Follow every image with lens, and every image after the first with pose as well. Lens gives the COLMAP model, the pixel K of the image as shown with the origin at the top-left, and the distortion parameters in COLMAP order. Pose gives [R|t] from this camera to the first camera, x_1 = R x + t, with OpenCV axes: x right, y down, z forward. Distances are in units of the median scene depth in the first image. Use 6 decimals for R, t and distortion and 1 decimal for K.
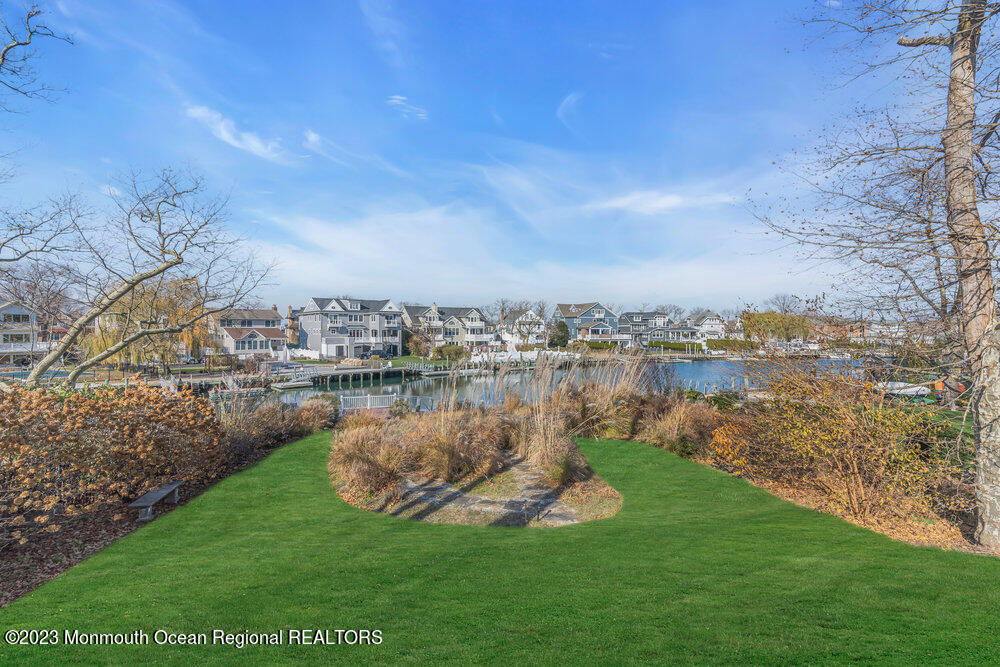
lens RADIAL K [[452.5, 0, 509.3], [0, 452.5, 331.9], [0, 0, 1]] dist [0.004889, 0.002508]
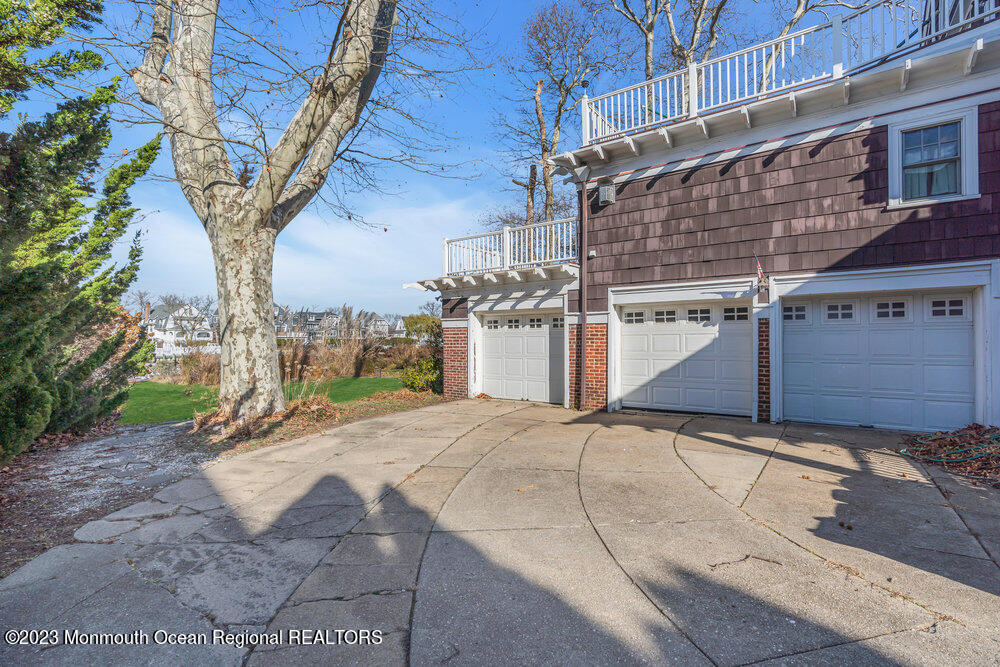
lens RADIAL K [[452.5, 0, 497.8], [0, 452.5, 335.5], [0, 0, 1]] dist [0.004889, 0.002508]
pose [[0.762146, 0.002531, 0.647400, -0.092341], [0.002633, 0.999972, -0.007010, 0.028274], [-0.647400, 0.007047, 0.762118, -0.094684]]
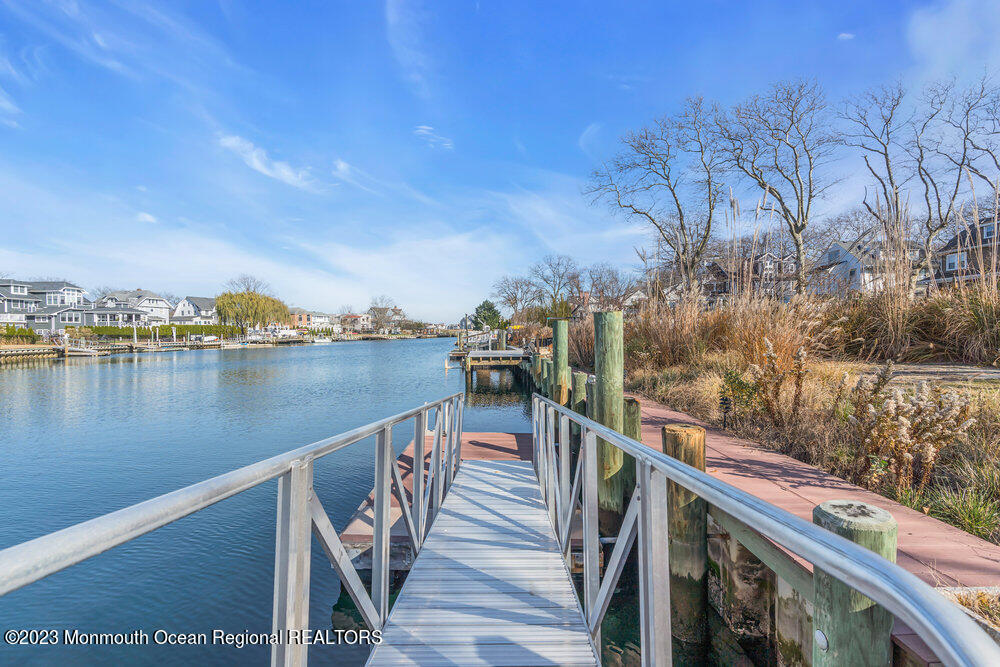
lens RADIAL K [[452.5, 0, 501.1], [0, 452.5, 336.3], [0, 0, 1]] dist [0.004889, 0.002508]
pose [[0.345160, -0.011222, 0.938477, -0.082512], [0.006332, 0.999934, 0.009628, 0.042322], [-0.938522, 0.002619, 0.345208, 0.331945]]
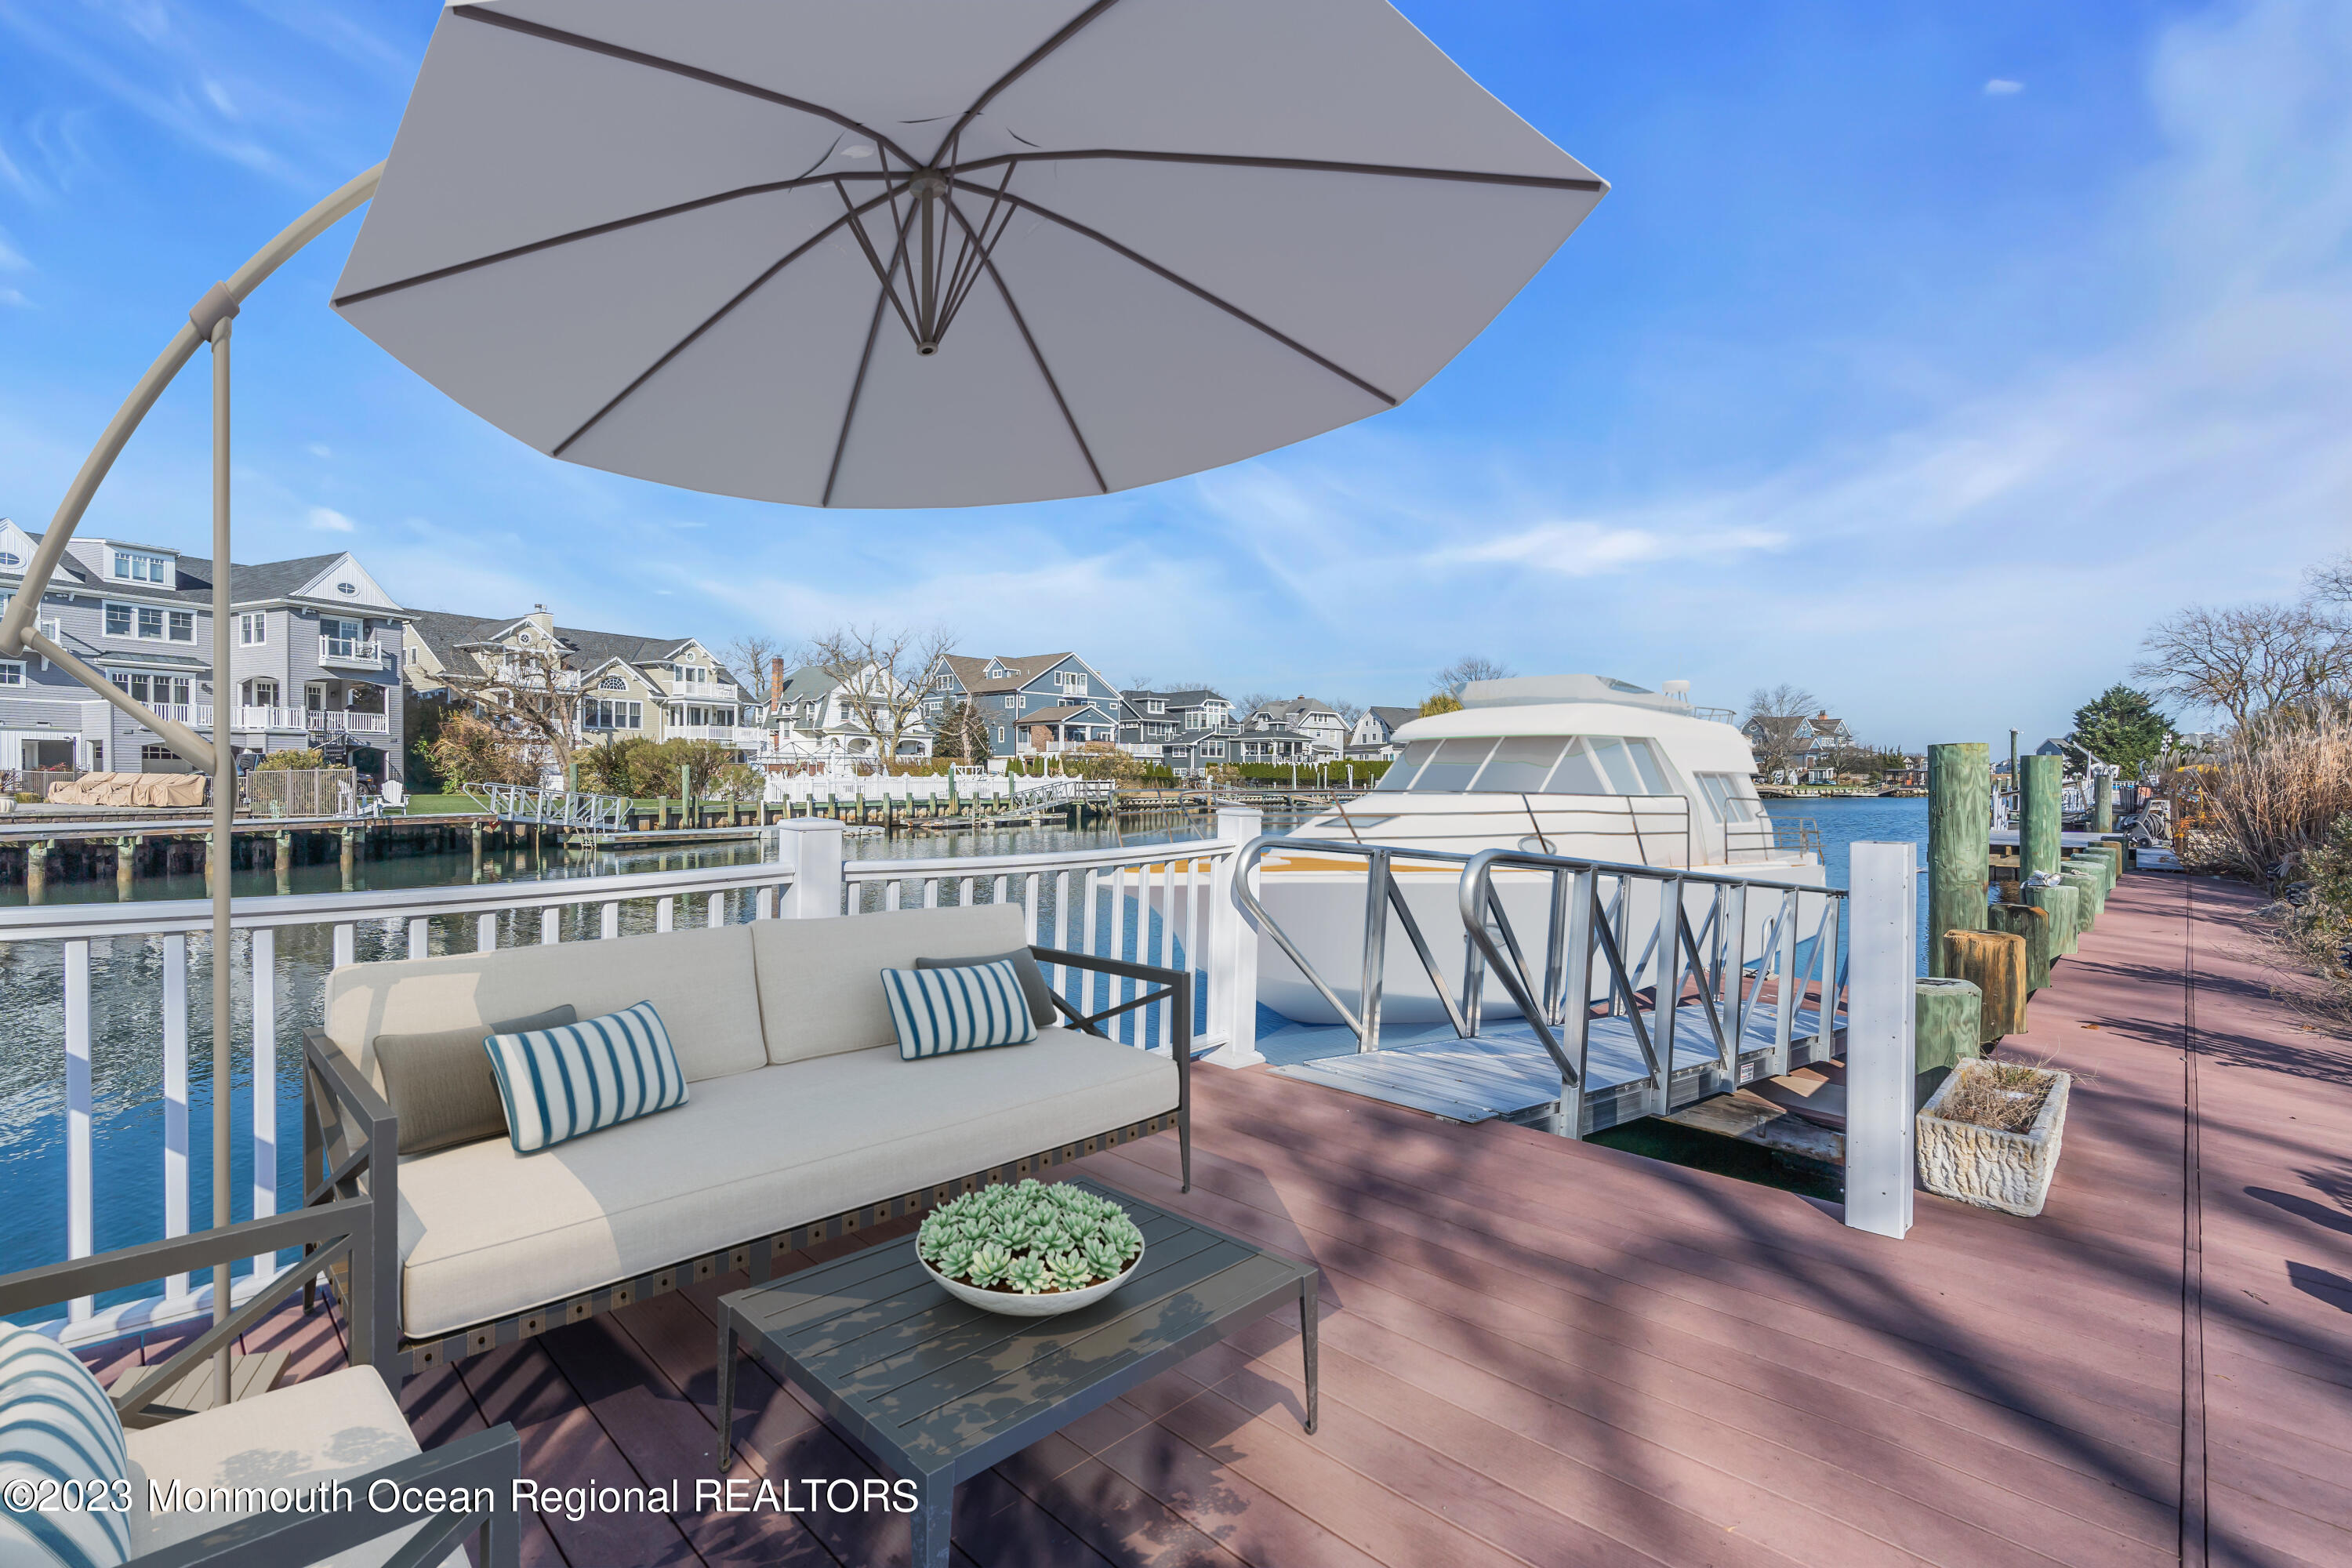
lens RADIAL K [[1064.2, 0, 1197.3], [0, 1064.2, 786.3], [0, 0, 1]] dist [0.004889, 0.002508]
pose [[0.900372, 0.001477, 0.435118, -0.103898], [-0.005864, 0.999945, 0.008739, 0.042479], [-0.435081, -0.010420, 0.900331, 0.297823]]
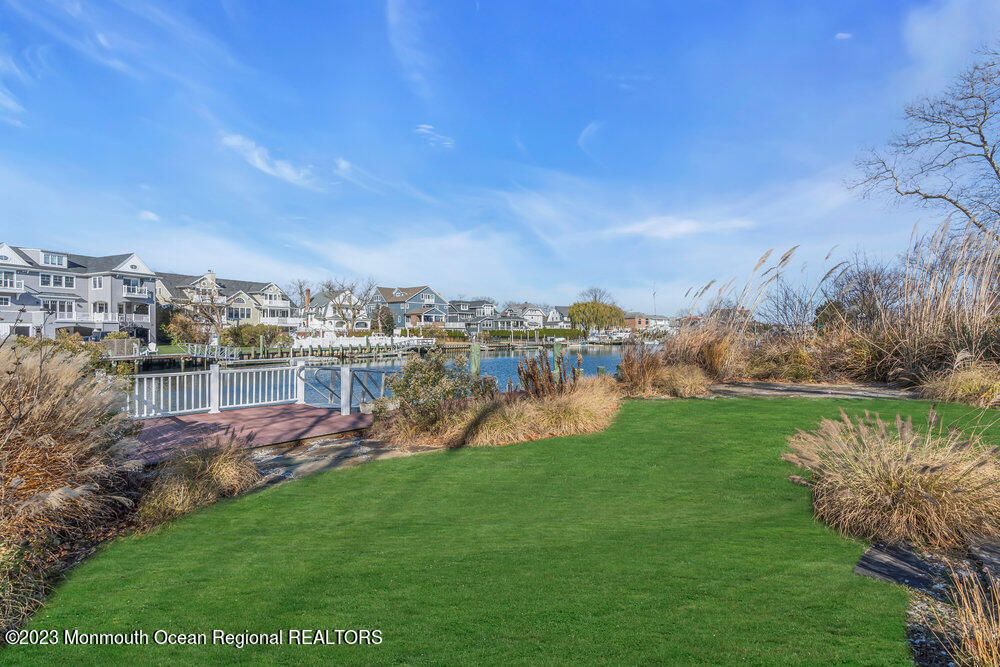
lens RADIAL K [[452.5, 0, 505.3], [0, 452.5, 334.2], [0, 0, 1]] dist [0.004889, 0.002508]
pose [[0.892456, 0.000219, 0.451134, -0.088979], [-0.000594, 1.000000, 0.000689, 0.037499], [-0.451133, -0.000883, 0.892456, 0.214767]]
